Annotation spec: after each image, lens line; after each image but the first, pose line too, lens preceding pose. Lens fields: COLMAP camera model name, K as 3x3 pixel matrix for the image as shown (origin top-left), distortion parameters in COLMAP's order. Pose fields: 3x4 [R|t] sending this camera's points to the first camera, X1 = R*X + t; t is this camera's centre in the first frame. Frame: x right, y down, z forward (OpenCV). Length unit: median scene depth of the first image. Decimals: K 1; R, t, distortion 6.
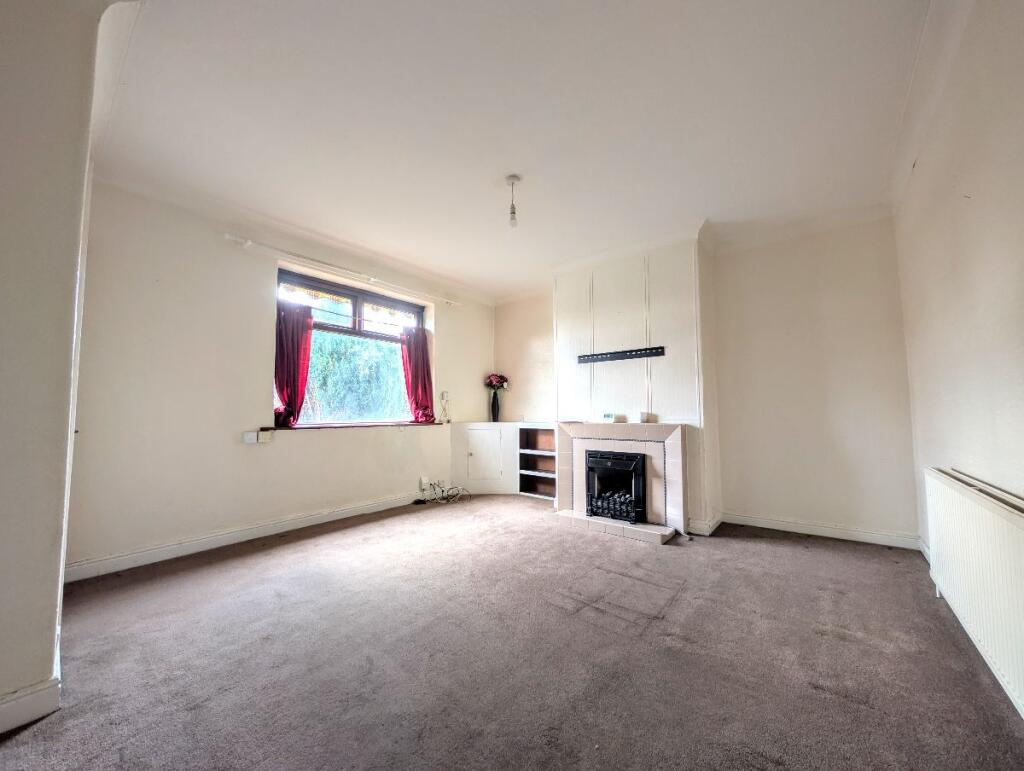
lens RADIAL K [[383.1, 0, 514.7], [0, 383.1, 390.4], [0, 0, 1]] dist [-0.005785, 0.000136]
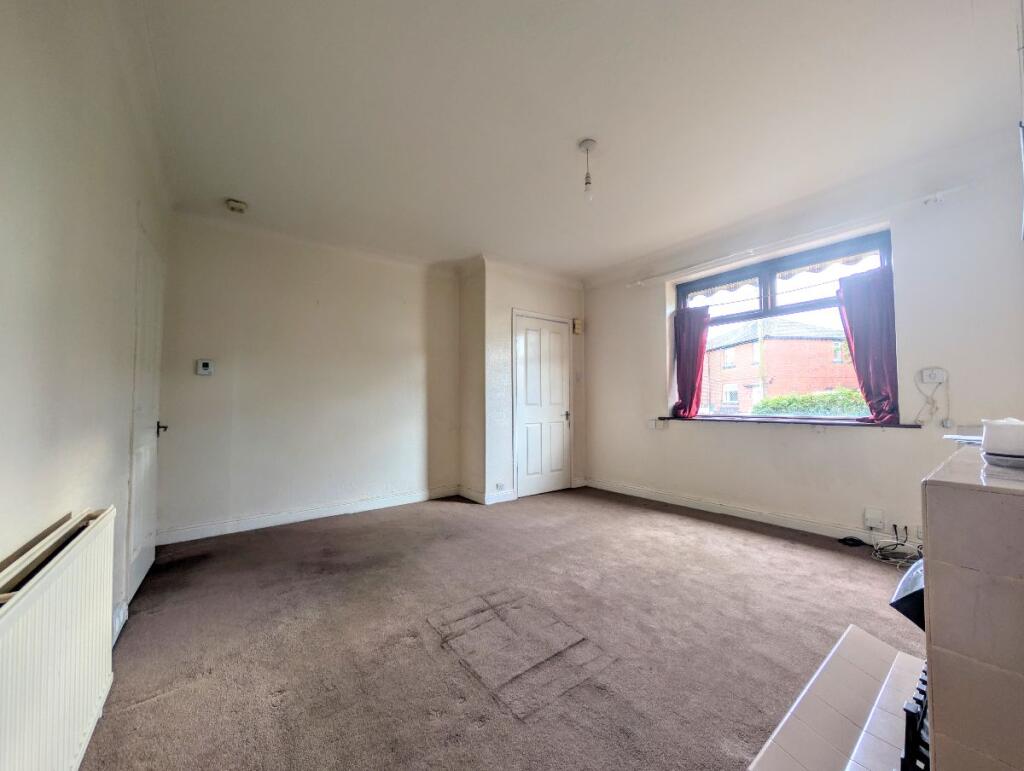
lens RADIAL K [[383.1, 0, 514.7], [0, 383.1, 390.4], [0, 0, 1]] dist [-0.005785, 0.000136]
pose [[-0.230044, -0.029243, -0.972741, 0.555127], [0.067865, 0.996633, -0.046010, 0.024843], [0.970811, -0.076600, -0.227285, 0.637252]]
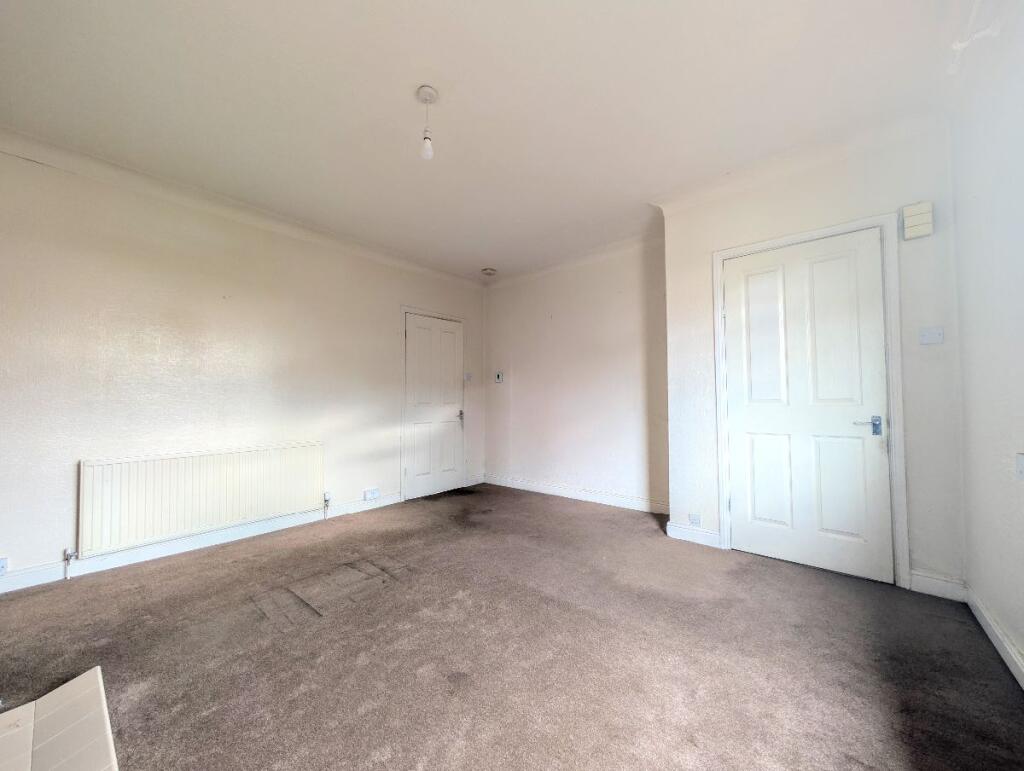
lens RADIAL K [[378.9, 0, 512.0], [0, 378.9, 385.5], [0, 0, 1]] dist [-0.005698, -0.000024]
pose [[-0.999814, 0.011091, 0.015800, -0.090422], [0.009331, 0.994177, -0.107353, 0.055871], [-0.016899, -0.107186, -0.994095, 1.054449]]
